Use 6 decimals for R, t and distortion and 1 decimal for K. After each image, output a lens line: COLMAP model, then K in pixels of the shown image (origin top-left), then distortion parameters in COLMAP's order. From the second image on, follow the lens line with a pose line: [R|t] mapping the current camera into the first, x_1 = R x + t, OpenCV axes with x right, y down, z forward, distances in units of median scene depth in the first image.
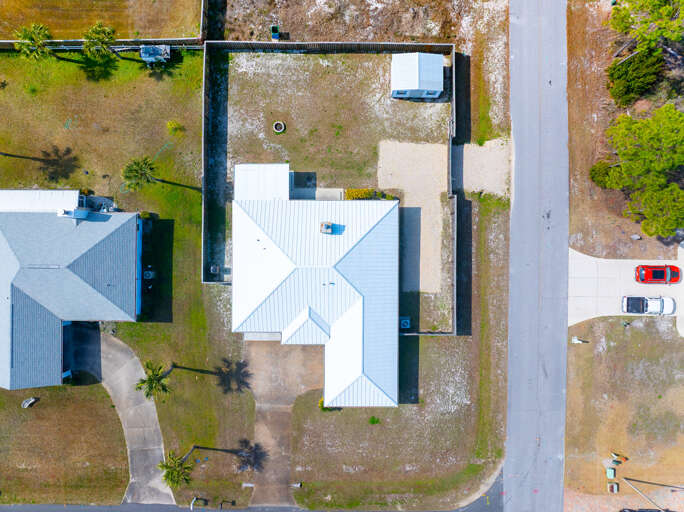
lens RADIAL K [[481.1, 0, 344.4], [0, 481.1, 254.4], [0, 0, 1]] dist [-0.036000, -0.000587]
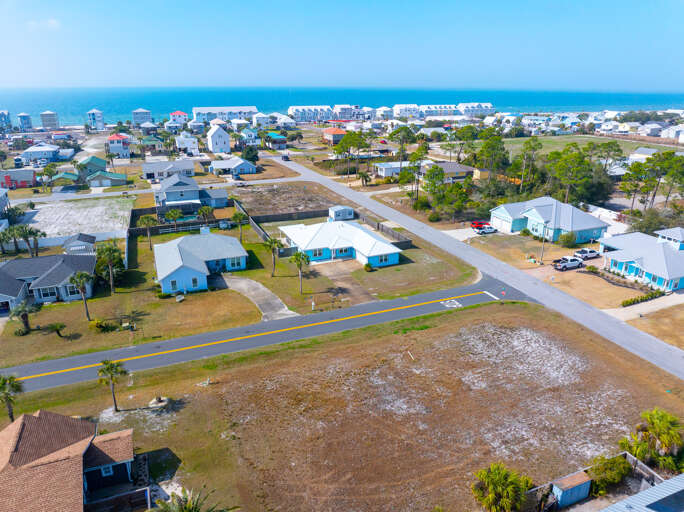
lens RADIAL K [[481.1, 0, 344.4], [0, 481.1, 254.4], [0, 0, 1]] dist [-0.036000, -0.000587]
pose [[0.918510, -0.132102, 0.372676, -0.725359], [0.395363, 0.319272, -0.861251, 1.690030], [-0.005212, 0.938411, 0.345483, 0.368828]]
